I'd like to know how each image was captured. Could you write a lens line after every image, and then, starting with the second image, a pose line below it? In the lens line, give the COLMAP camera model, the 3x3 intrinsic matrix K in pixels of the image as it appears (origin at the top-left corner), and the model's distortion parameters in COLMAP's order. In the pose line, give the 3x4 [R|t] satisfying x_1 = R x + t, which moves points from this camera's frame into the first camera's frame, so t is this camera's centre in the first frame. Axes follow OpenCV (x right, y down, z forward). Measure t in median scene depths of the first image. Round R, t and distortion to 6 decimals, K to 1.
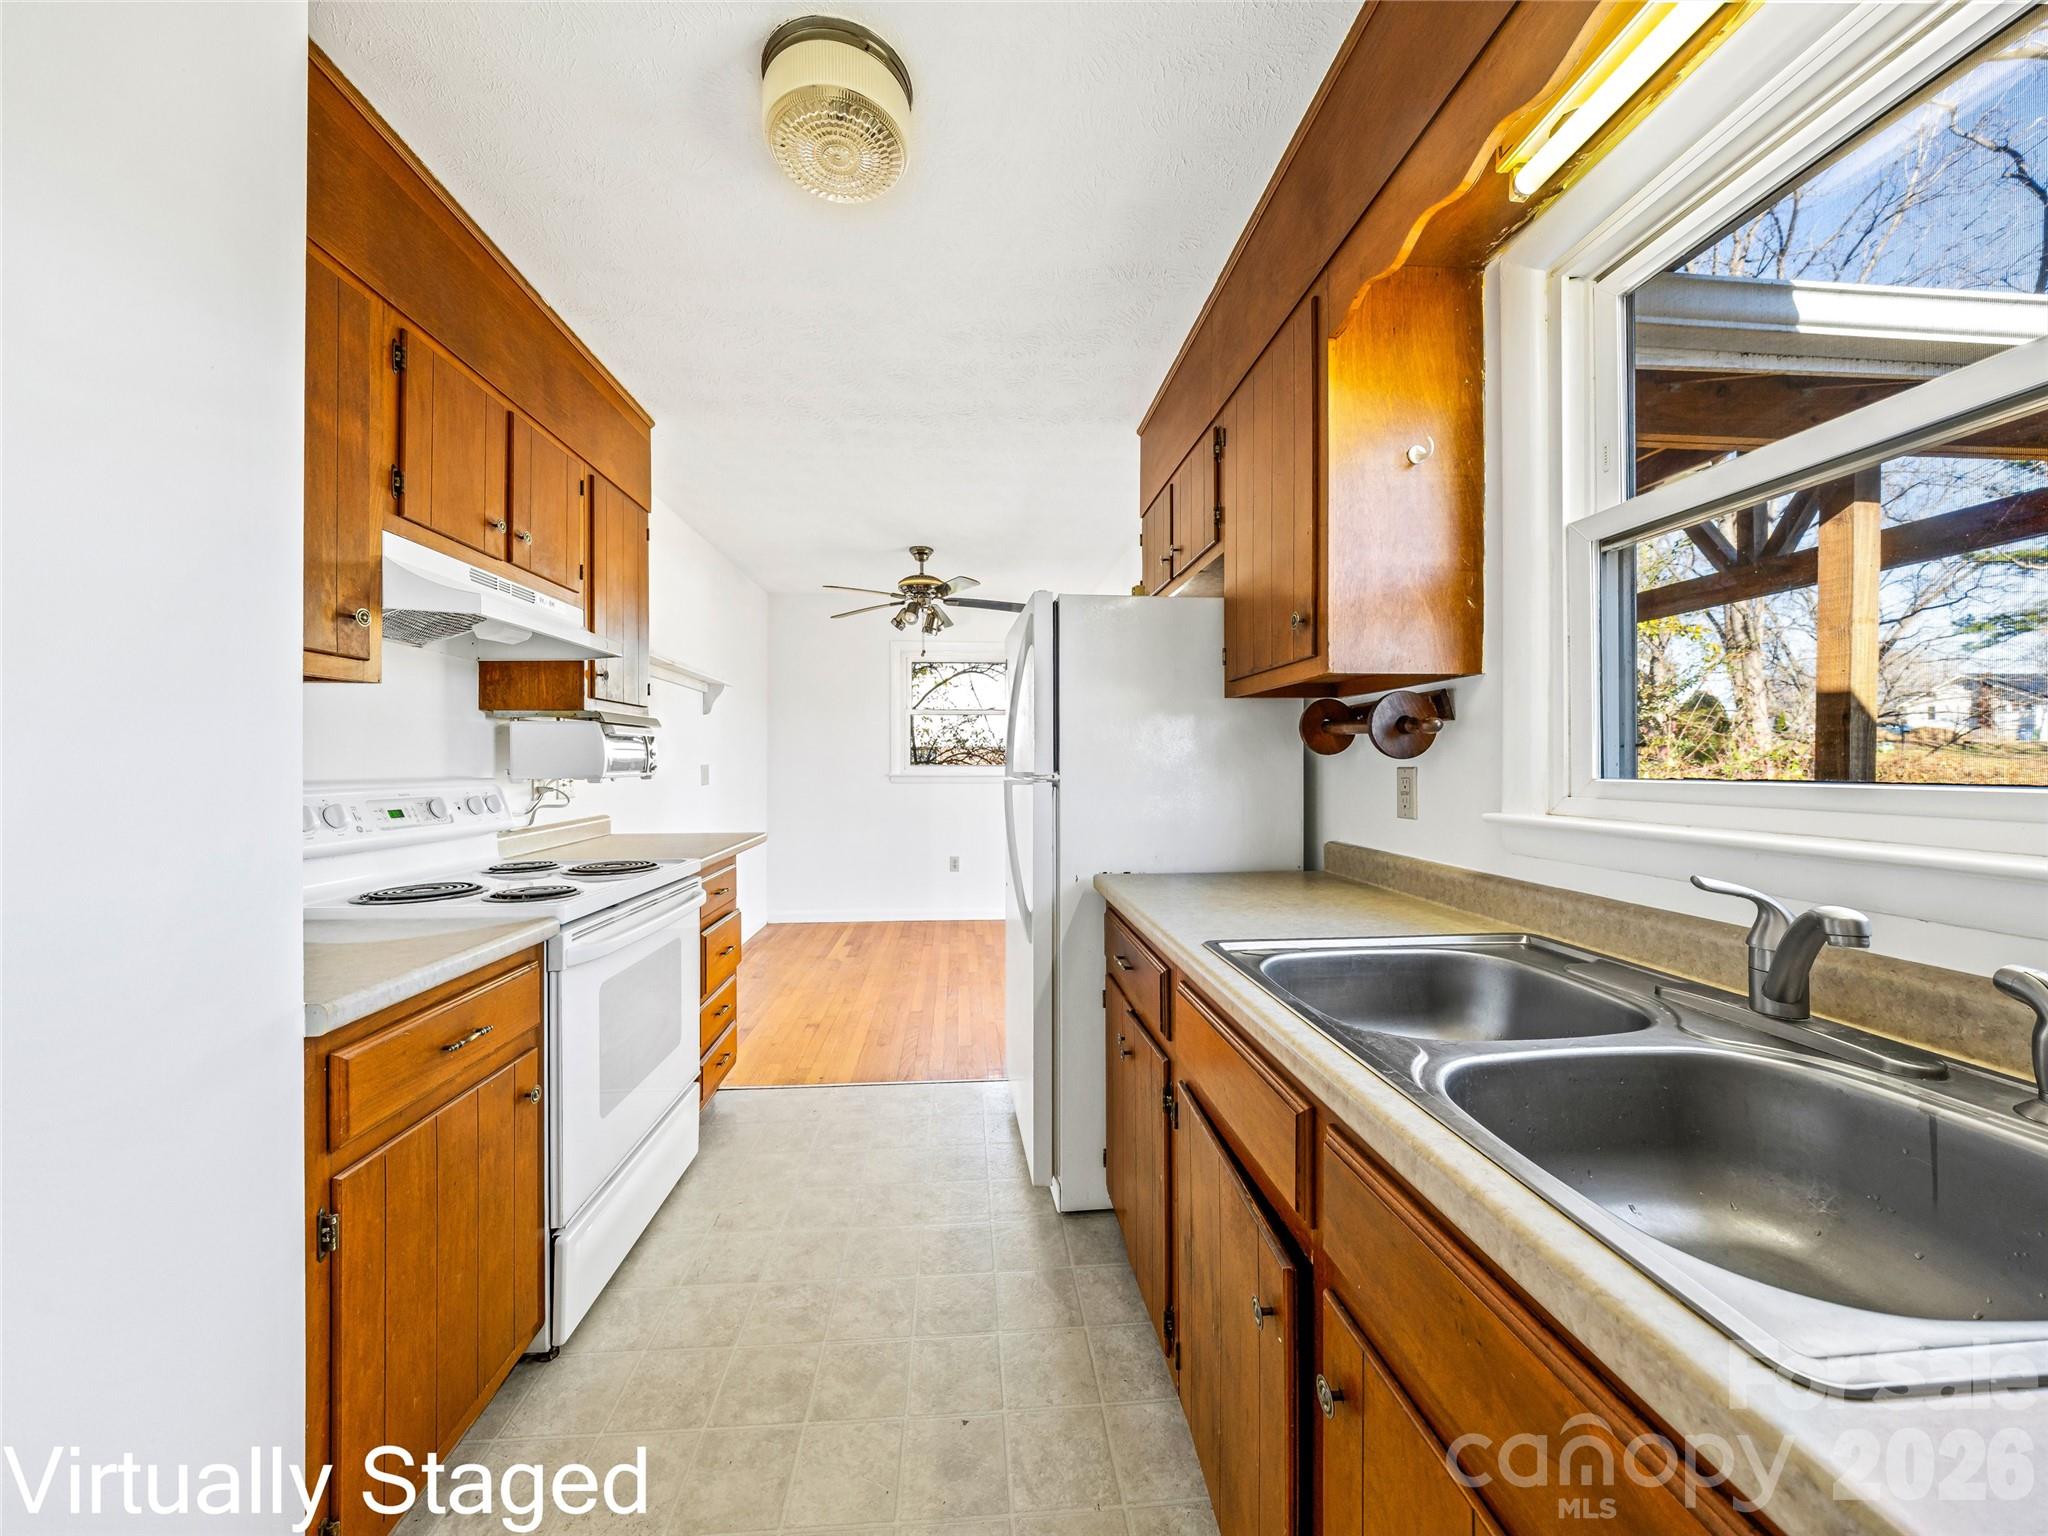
lens RADIAL K [[904.4, 0, 1060.1], [0, 904.4, 771.0], [0, 0, 1]] dist [0.002587, -0.005831]
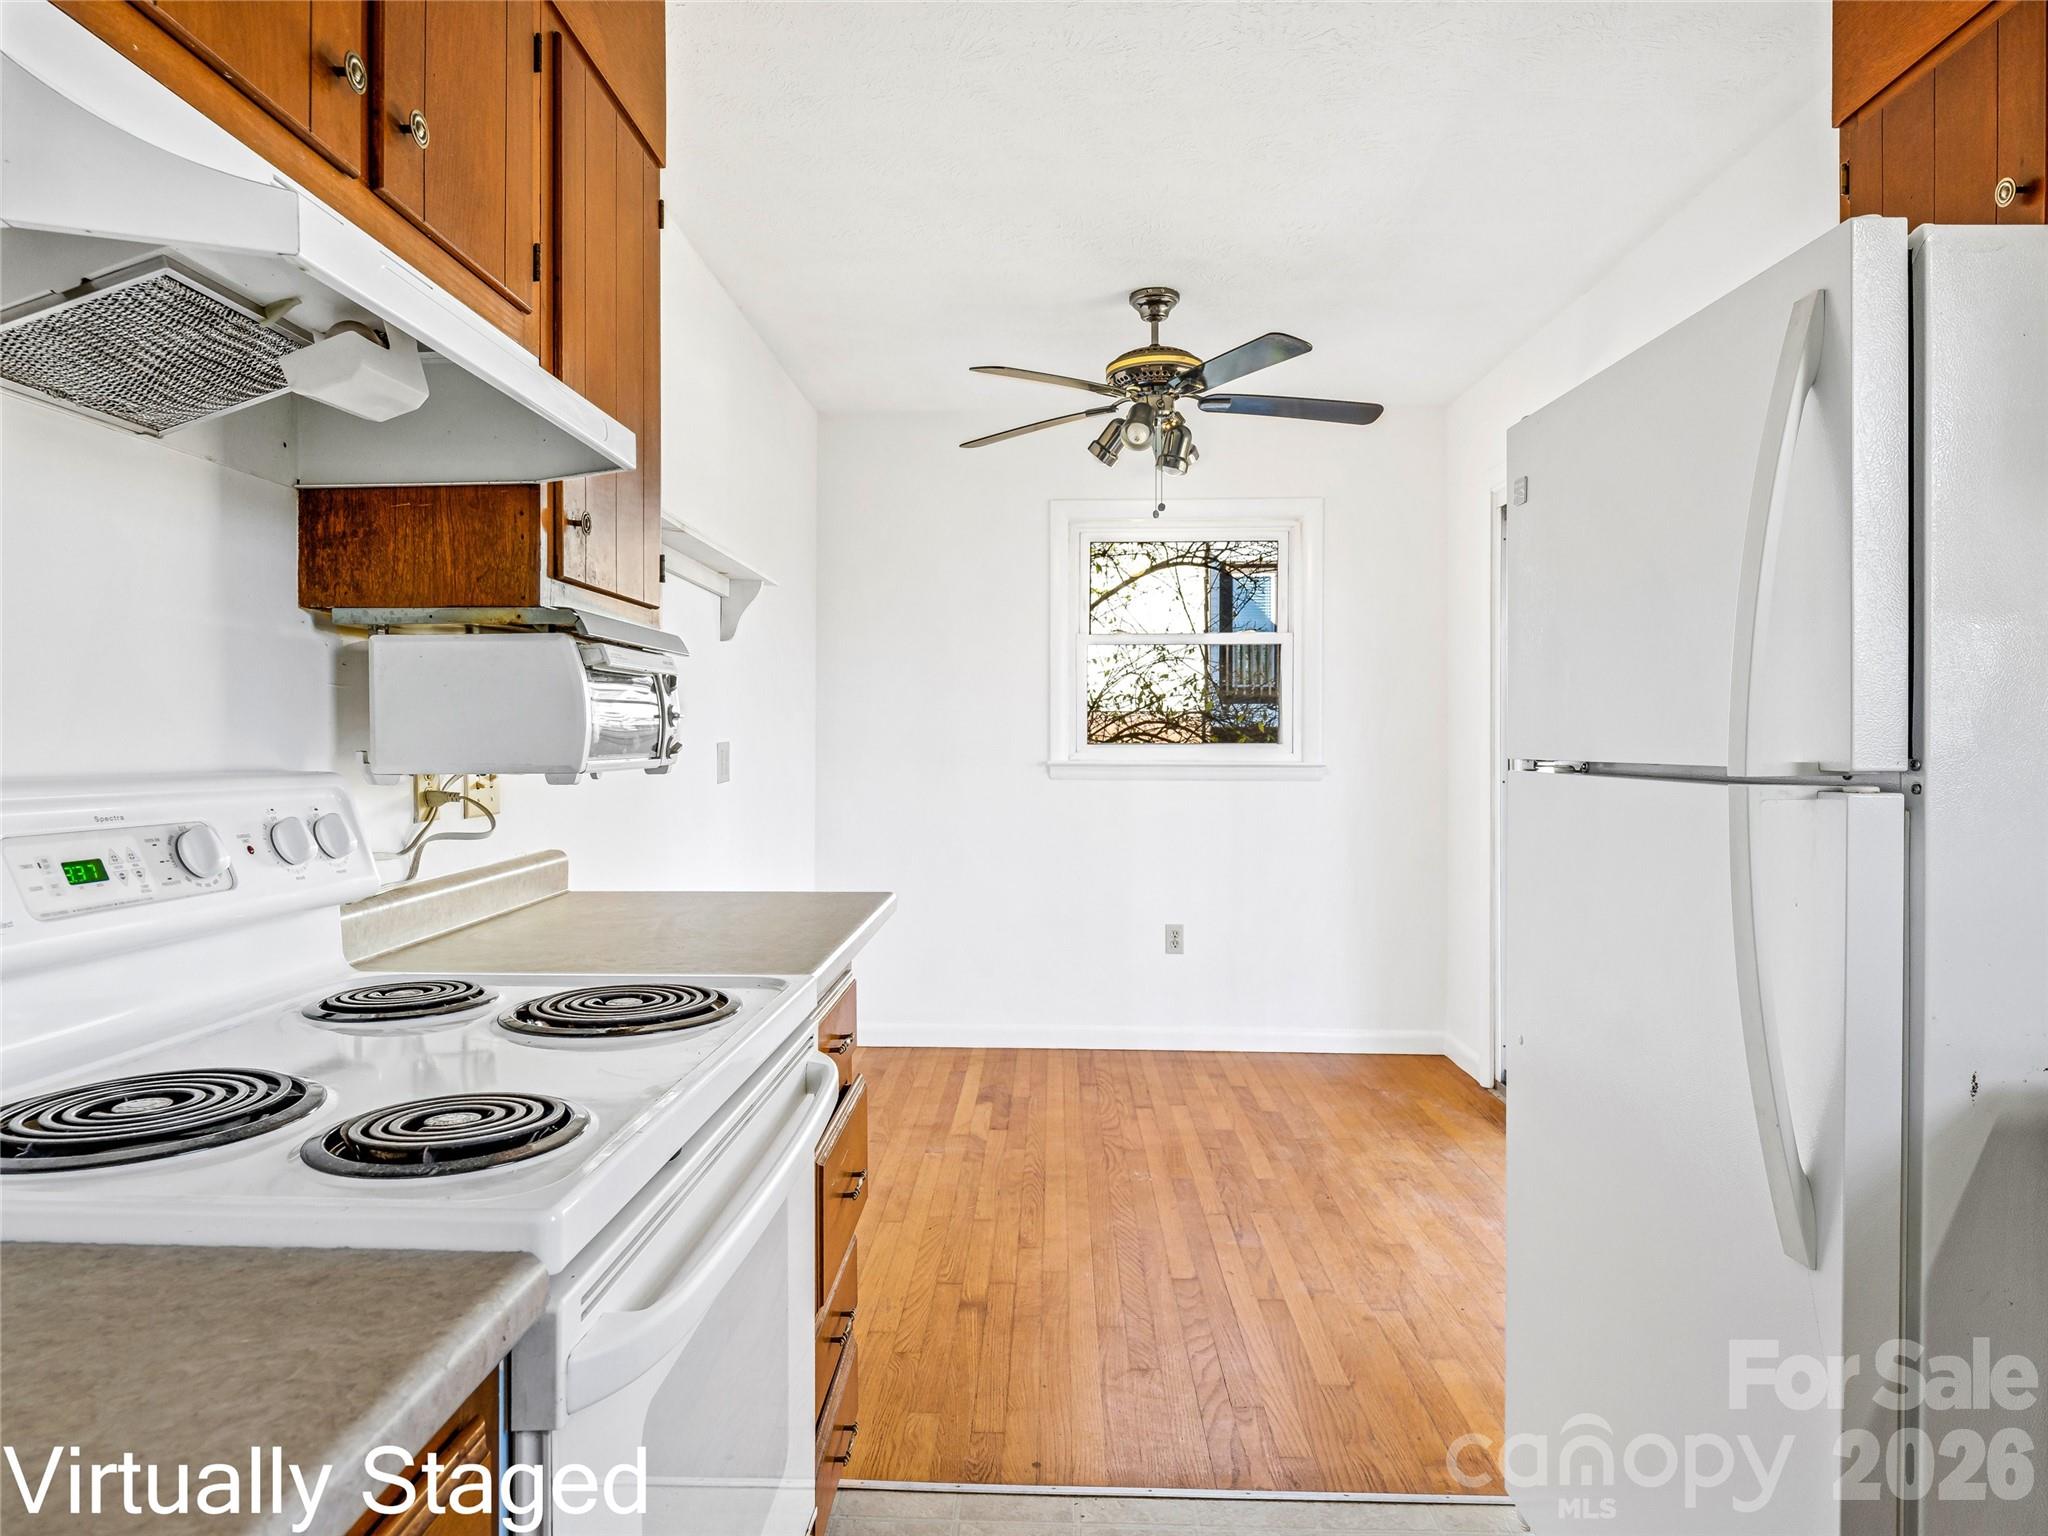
lens RADIAL K [[1535.9, 0, 1027.0], [0, 1535.9, 758.2], [0, 0, 1]] dist [0.001735, 0.016775]
pose [[0.991553, 0.002250, -0.129686, -0.204692], [-0.001868, 0.999994, 0.003071, -0.000968], [0.129692, -0.002802, 0.991550, 0.319902]]
